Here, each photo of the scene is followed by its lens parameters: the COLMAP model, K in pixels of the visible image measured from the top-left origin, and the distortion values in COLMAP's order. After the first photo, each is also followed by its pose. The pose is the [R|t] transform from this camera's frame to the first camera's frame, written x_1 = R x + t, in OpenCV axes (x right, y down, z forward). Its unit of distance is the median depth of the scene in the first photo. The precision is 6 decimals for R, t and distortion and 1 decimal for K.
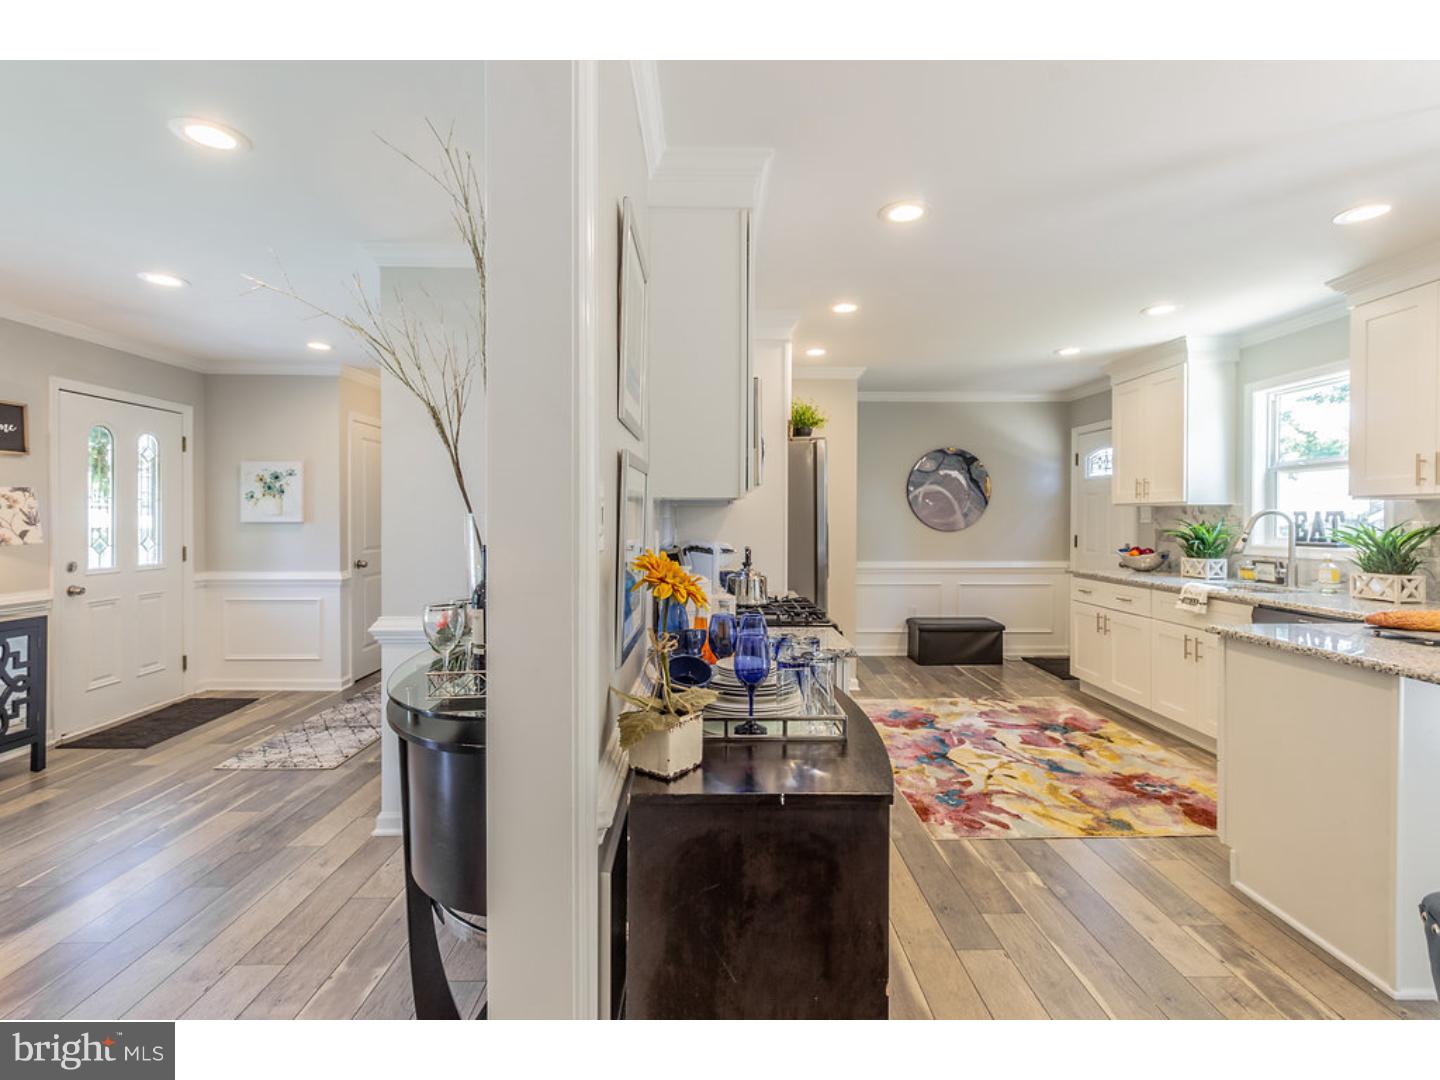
lens RADIAL K [[667.9, 0, 718.4], [0, 667.9, 525.1], [0, 0, 1]] dist [0.001900, 0.000408]
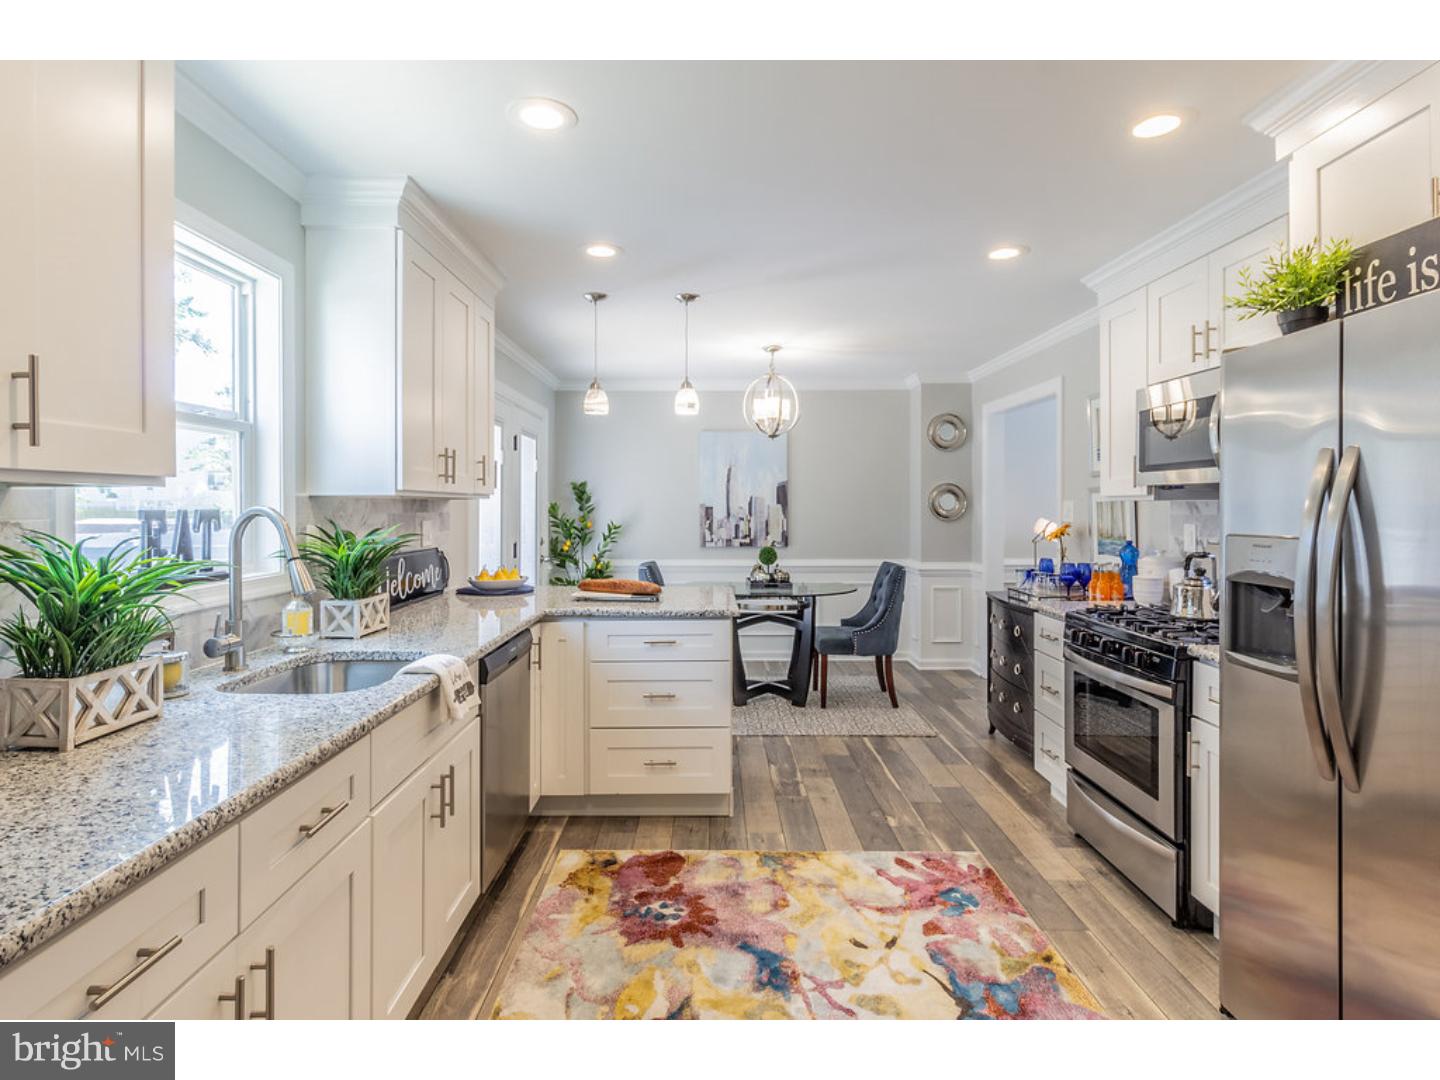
lens RADIAL K [[754.3, 0, 709.9], [0, 754.3, 508.3], [0, 0, 1]] dist [-0.002738, 0.000433]
pose [[-0.999919, 0.000927, 0.012700, 0.454185], [0.001123, 0.999880, 0.015434, -0.026535], [-0.012684, 0.015447, -0.999800, 1.361092]]
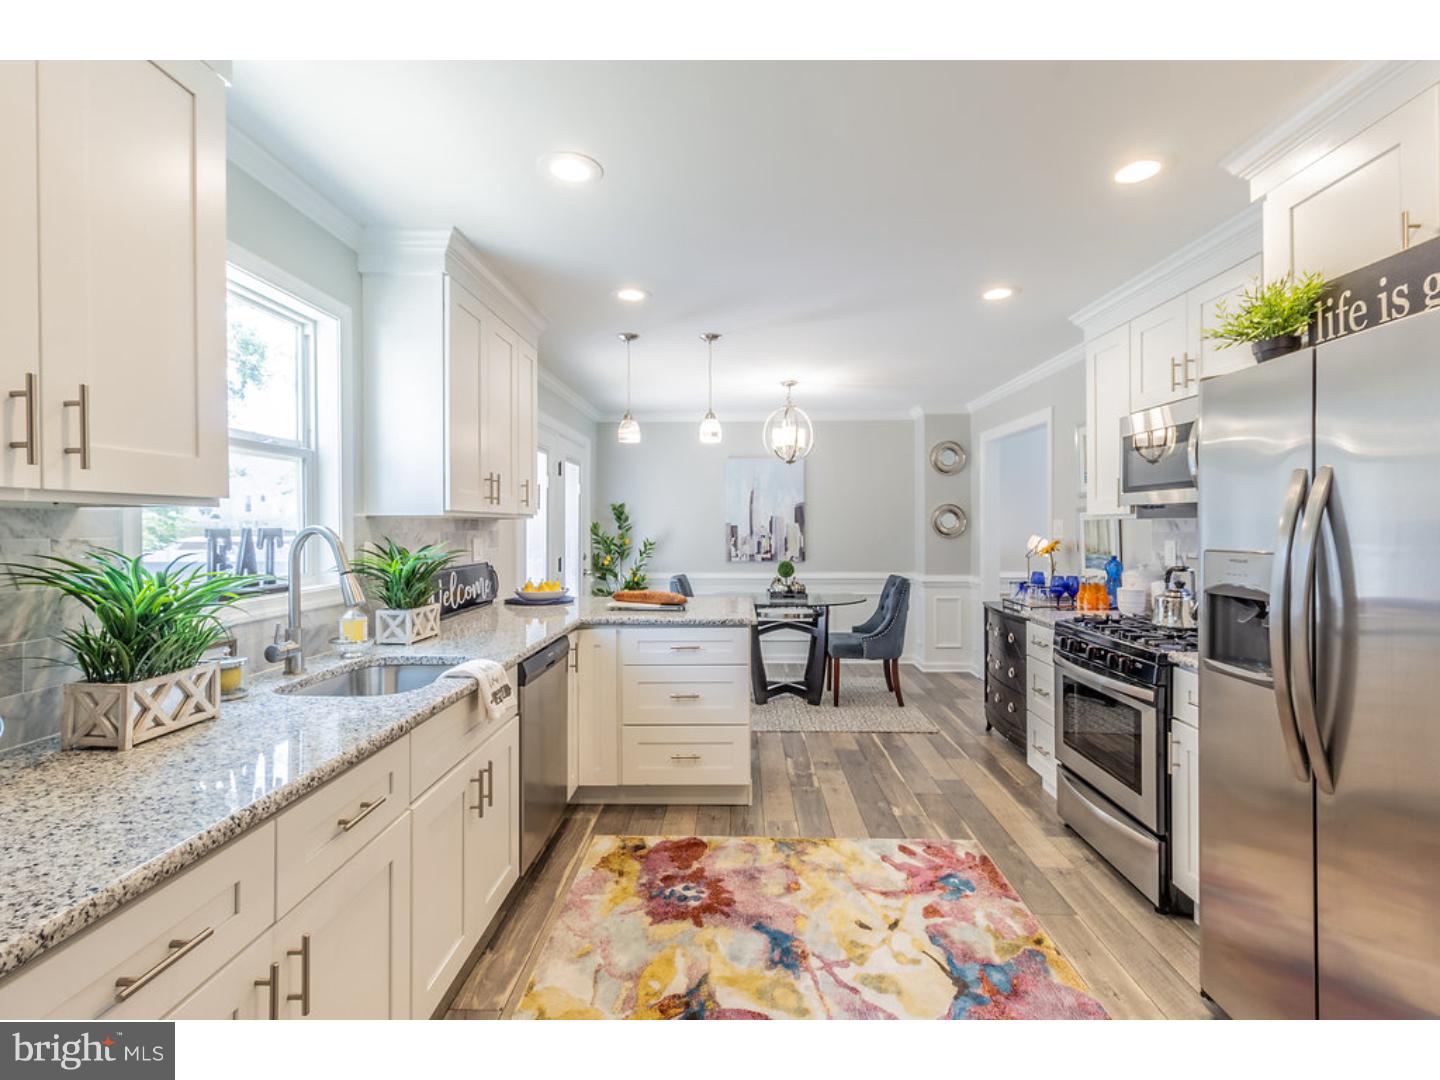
lens RADIAL K [[667.9, 0, 726.7], [0, 667.9, 526.1], [0, 0, 1]] dist [0.001900, 0.000408]
pose [[-0.999506, 0.002835, 0.031305, 0.444151], [0.003264, 0.999902, 0.013650, -0.025579], [-0.031263, 0.013746, -0.999417, 1.345339]]
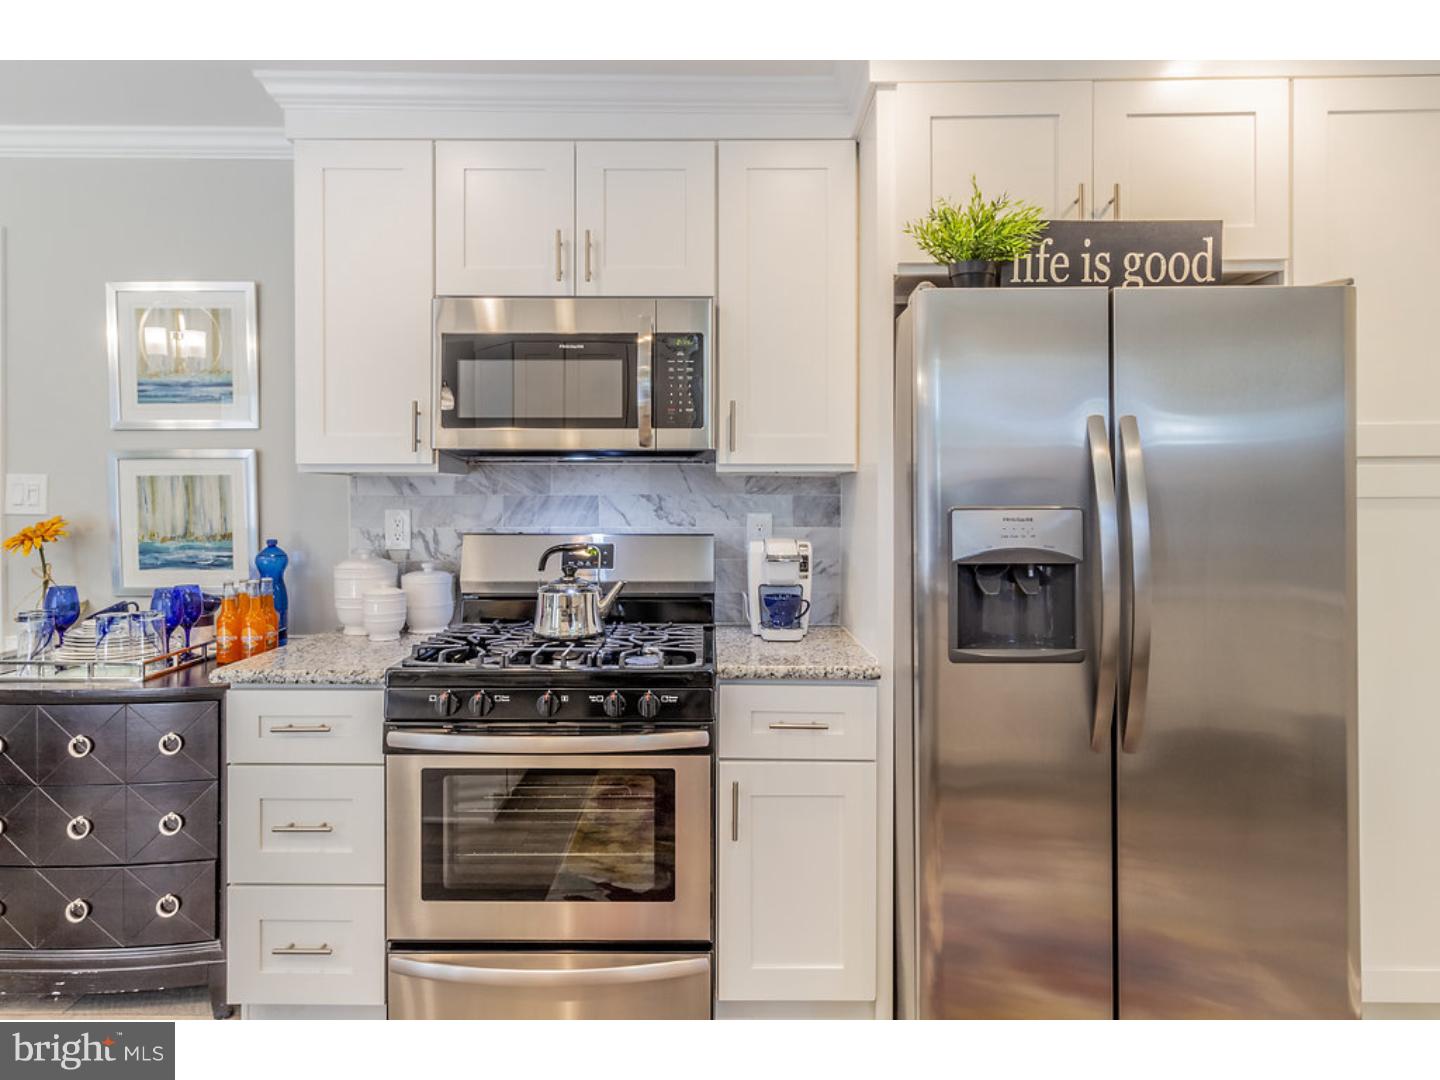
lens RADIAL K [[784.1, 0, 707.4], [0, 784.1, 503.0], [0, 0, 1]] dist [0.002461, 0.000638]
pose [[-0.007033, 0.006565, -0.999954, 0.536670], [-0.011837, 0.999908, 0.006648, -0.007744], [0.999905, 0.011883, -0.006955, 0.782732]]
